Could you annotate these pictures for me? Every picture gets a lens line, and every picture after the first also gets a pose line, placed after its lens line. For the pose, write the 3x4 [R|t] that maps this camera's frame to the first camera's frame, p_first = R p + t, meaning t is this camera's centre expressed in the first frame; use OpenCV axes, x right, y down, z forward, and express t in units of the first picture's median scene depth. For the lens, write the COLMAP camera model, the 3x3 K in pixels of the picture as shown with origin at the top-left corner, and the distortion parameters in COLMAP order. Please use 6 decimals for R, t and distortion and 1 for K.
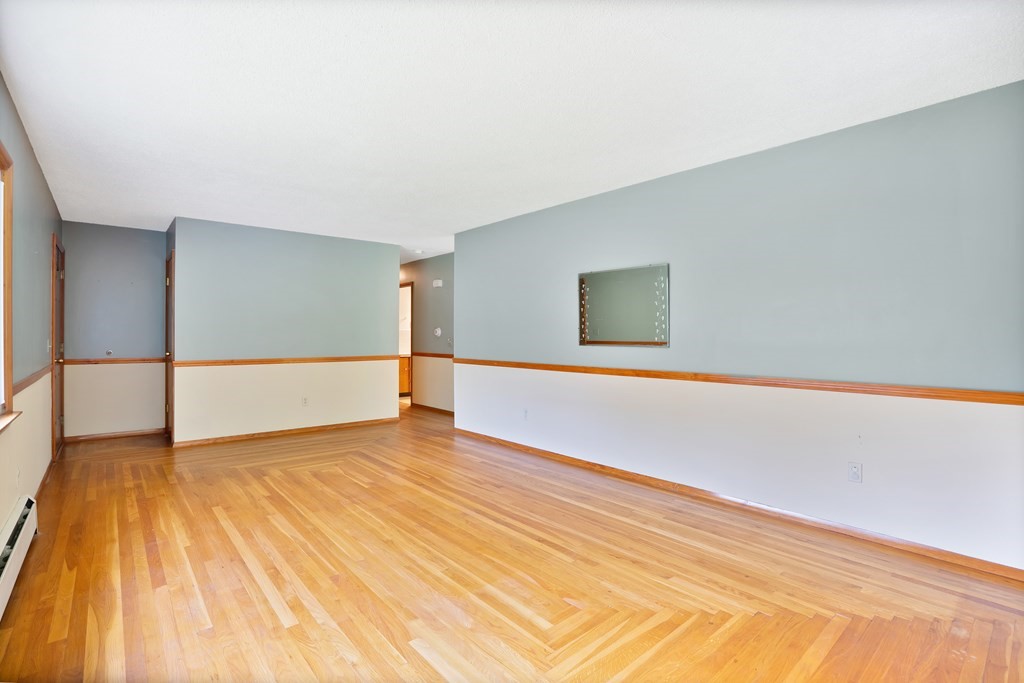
lens RADIAL K [[483.2, 0, 505.7], [0, 483.2, 334.5], [0, 0, 1]] dist [-0.017048, 0.003003]
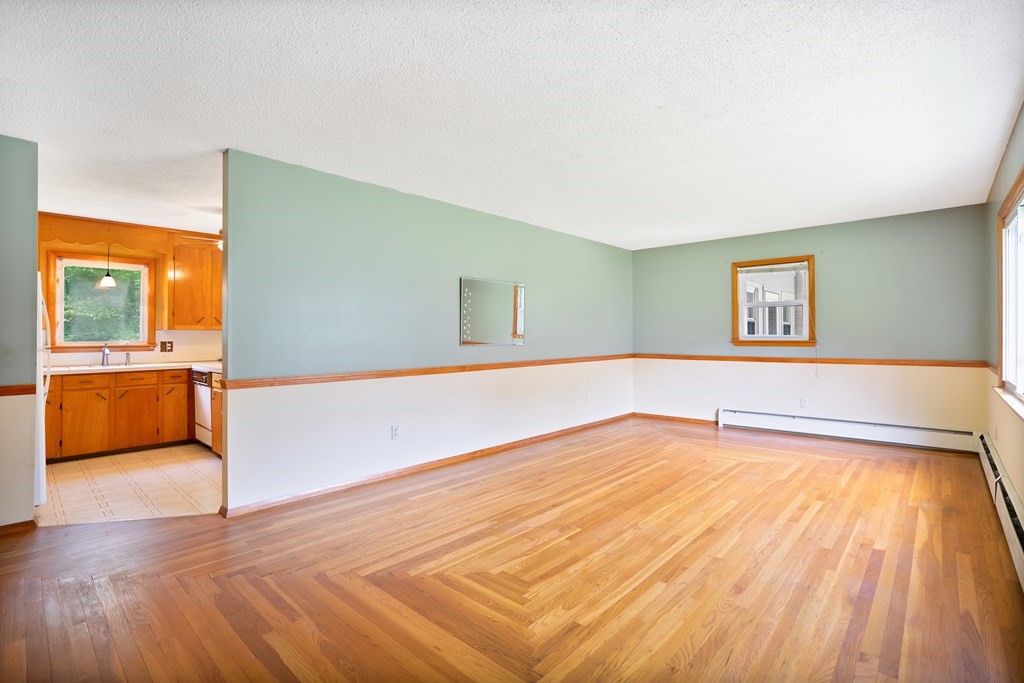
lens RADIAL K [[483.2, 0, 502.9], [0, 483.2, 338.3], [0, 0, 1]] dist [-0.017048, 0.003003]
pose [[-0.136475, 0.000656, 0.990643, -1.250315], [-0.002752, 0.999996, -0.001042, 0.011991], [-0.990640, -0.002868, -0.136472, 1.476532]]
